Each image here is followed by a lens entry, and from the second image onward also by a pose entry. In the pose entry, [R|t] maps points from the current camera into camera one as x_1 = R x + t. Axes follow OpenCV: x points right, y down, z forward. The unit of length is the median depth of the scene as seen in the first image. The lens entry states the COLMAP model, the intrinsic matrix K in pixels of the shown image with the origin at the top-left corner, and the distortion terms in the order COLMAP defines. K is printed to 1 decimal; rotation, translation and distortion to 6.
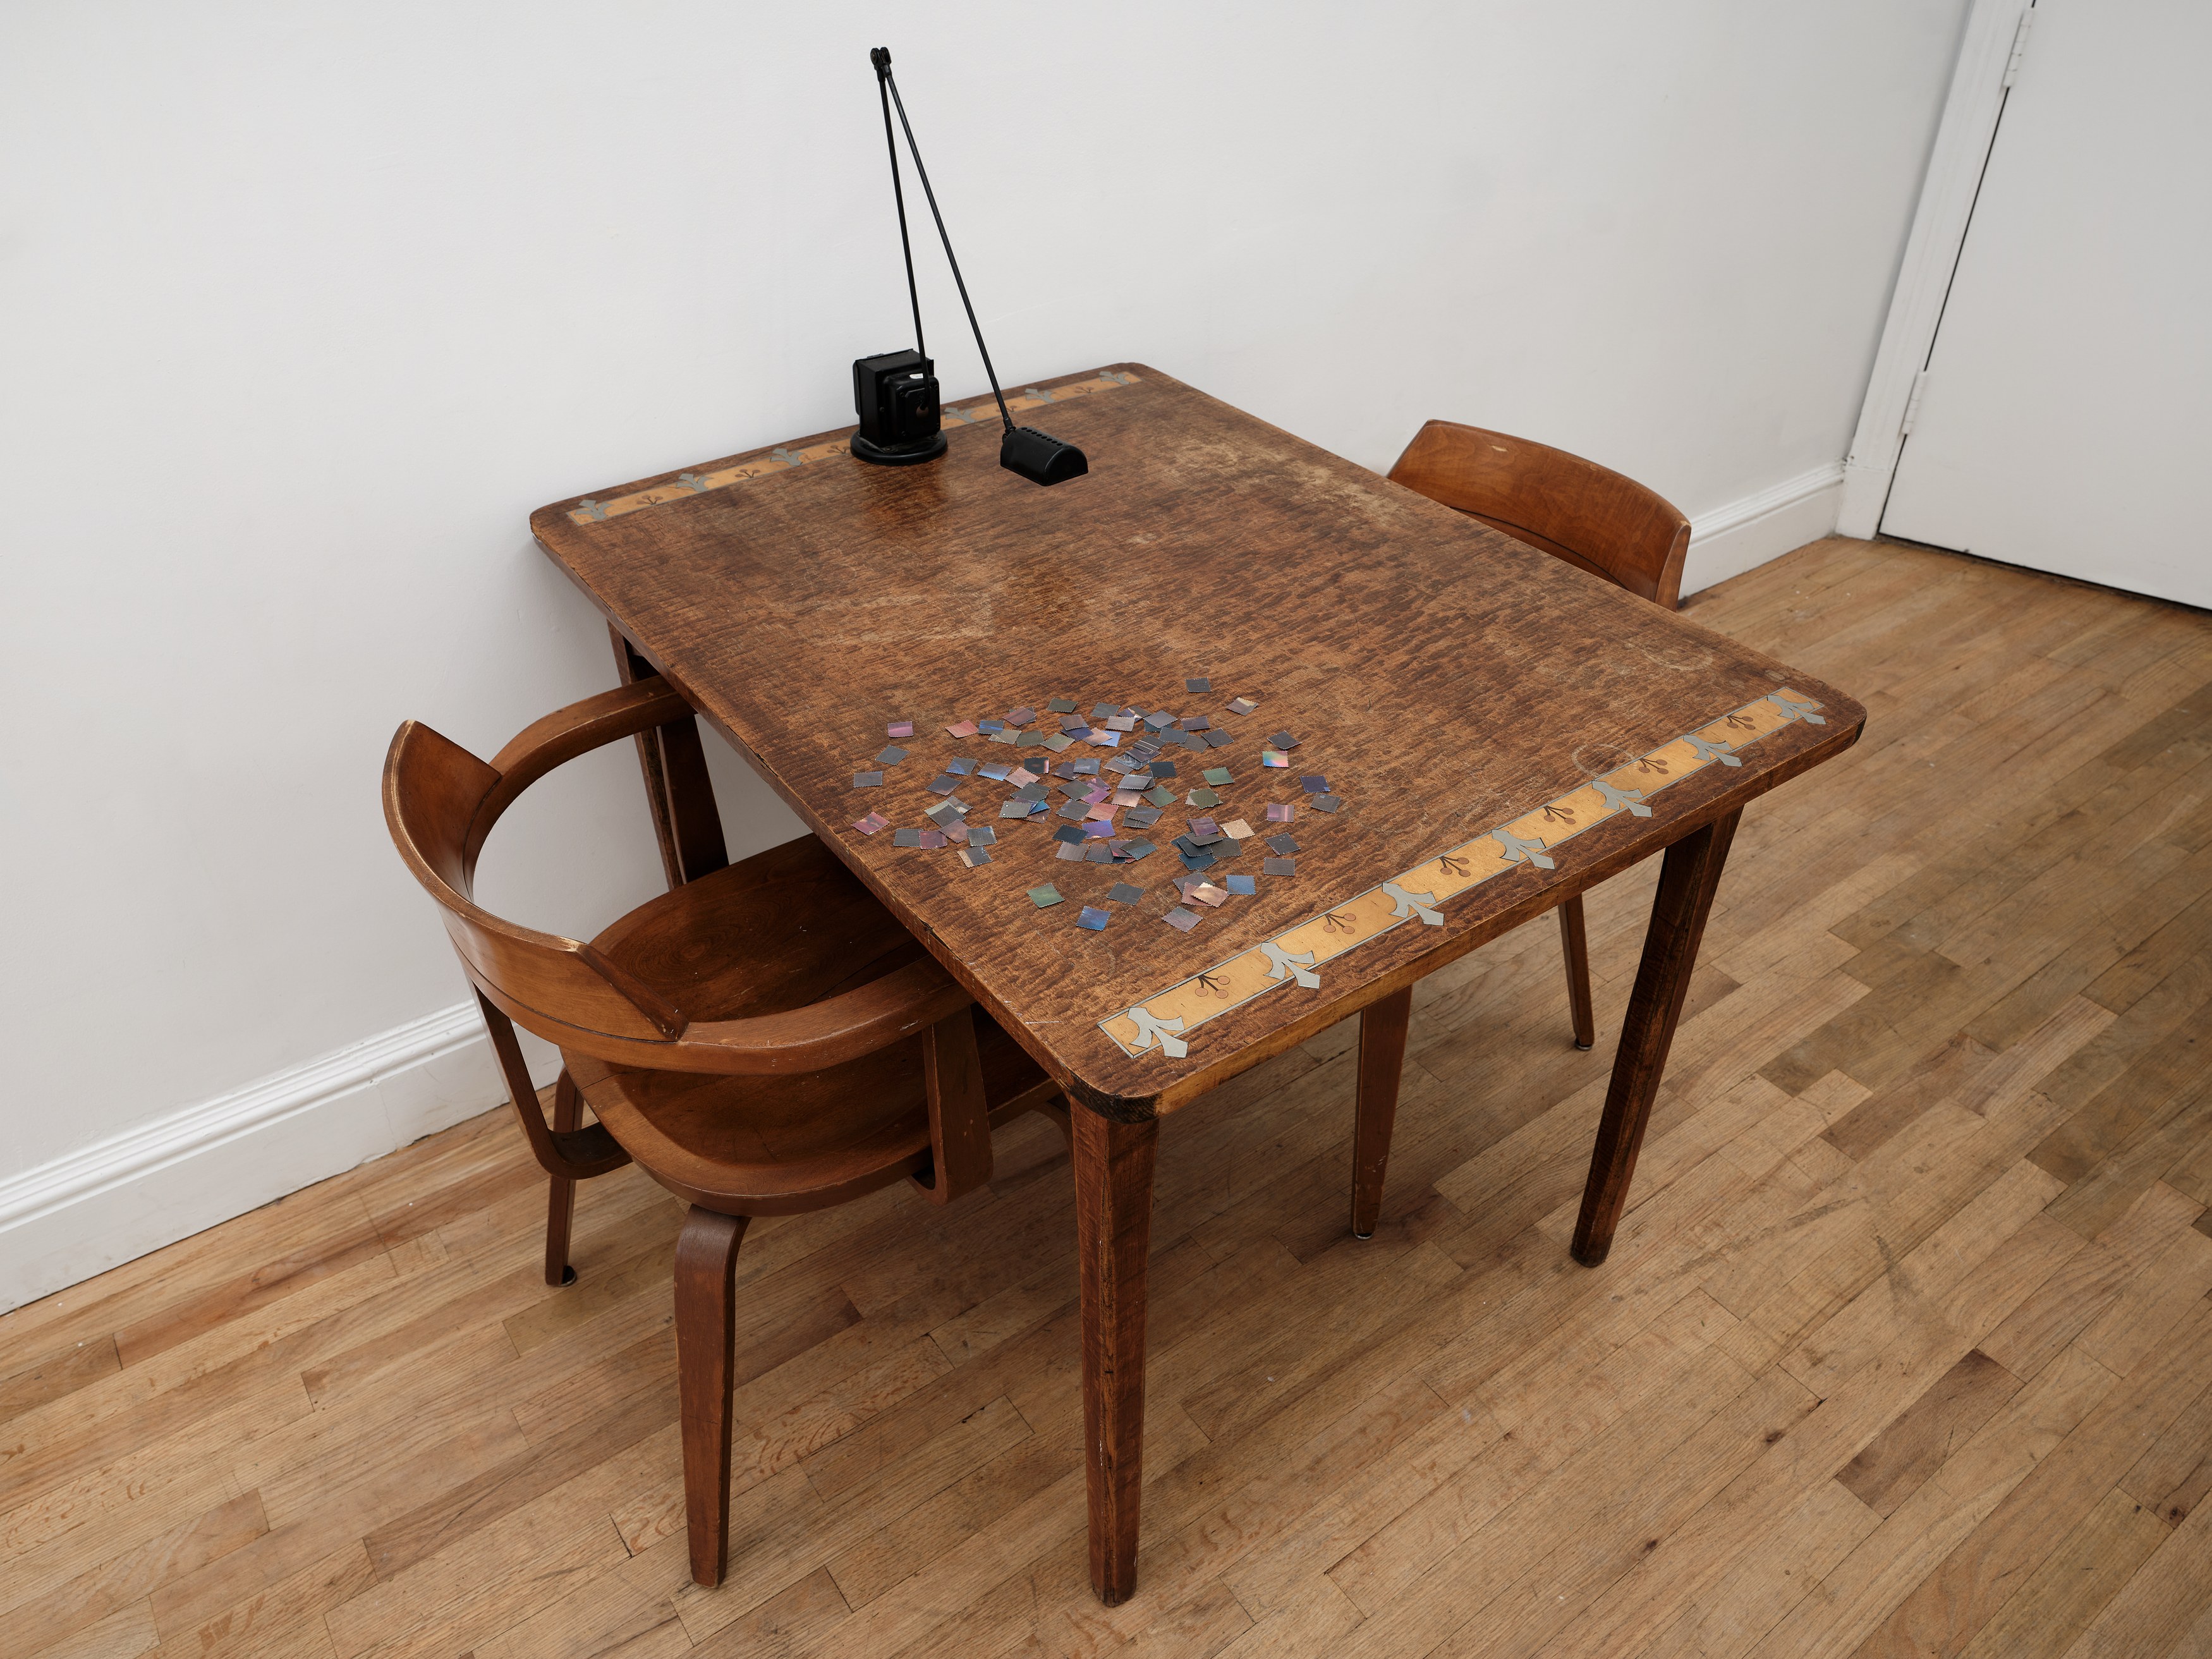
lens RADIAL K [[1532.7, 0, 1118.0], [0, 1532.7, 827.1], [0, 0, 1]] dist [-0.004397, -0.000051]
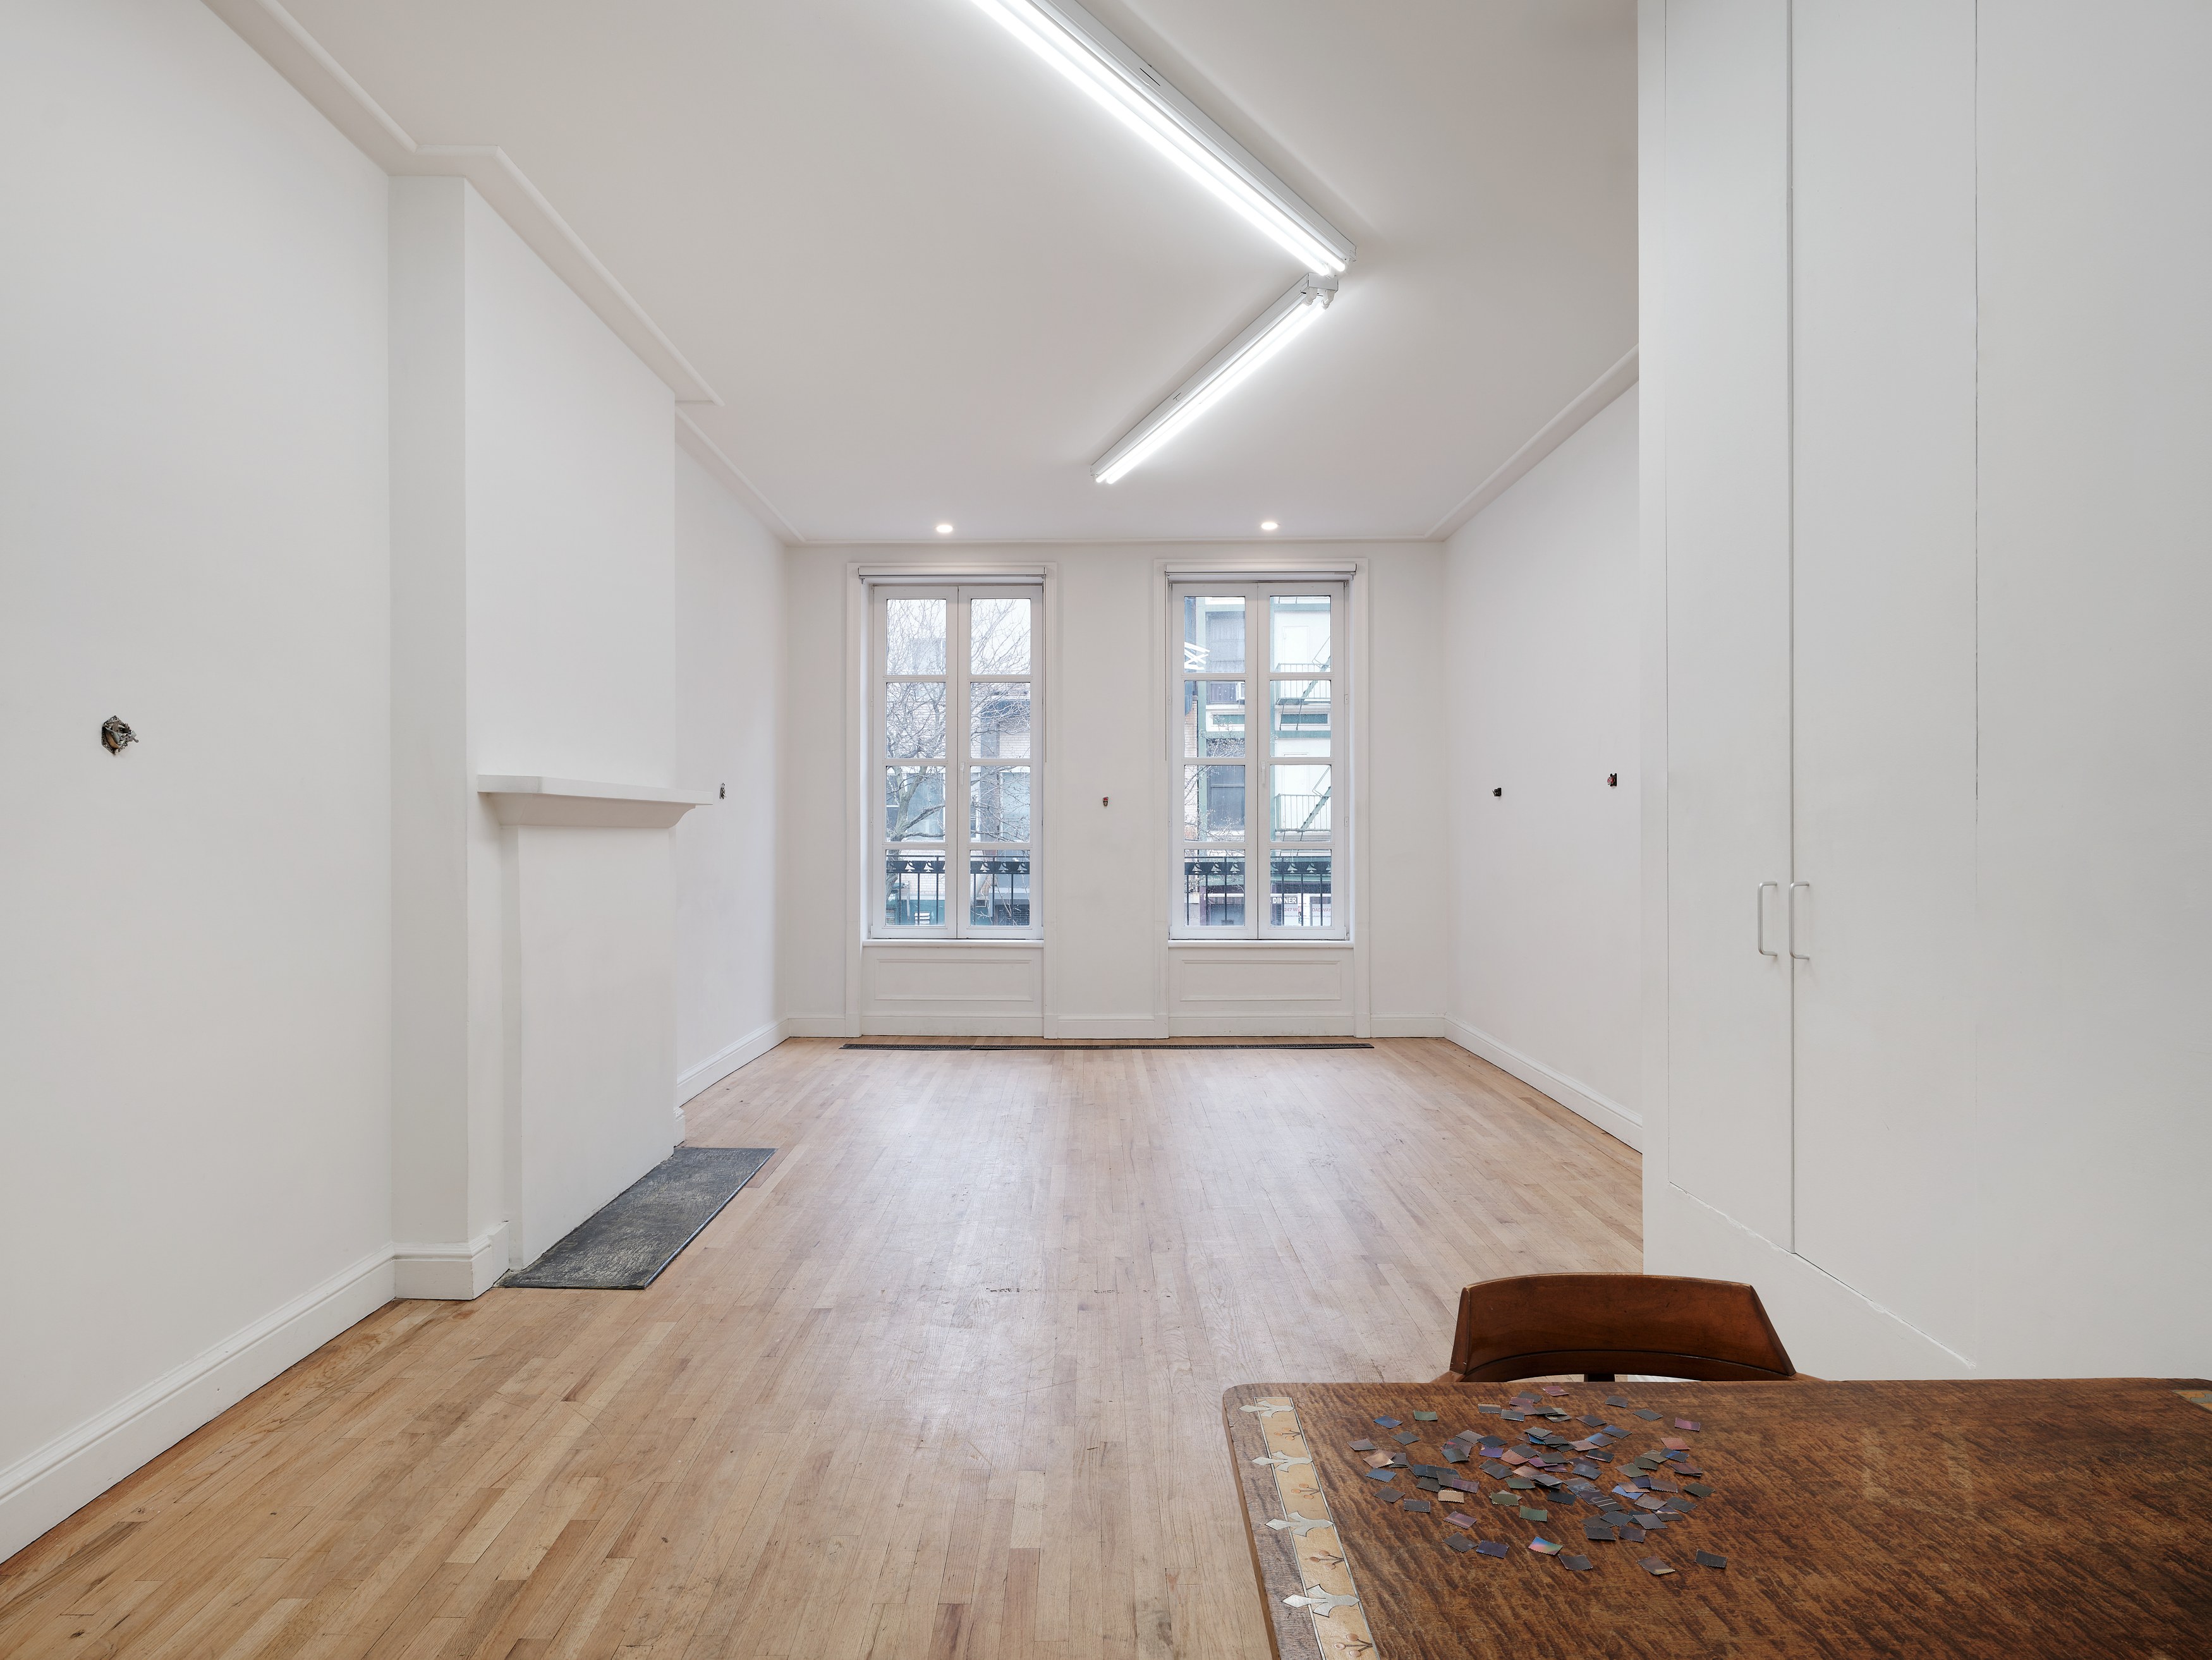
lens RADIAL K [[1351.2, 0, 1063.1], [0, 1351.2, 837.9], [0, 0, 1]] dist [-0.001418, 0.002356]
pose [[-0.599055, 0.014497, -0.800577, 1.051886], [-0.469700, 0.803377, 0.366015, -0.627758], [0.648471, 0.595294, -0.474458, 0.976921]]
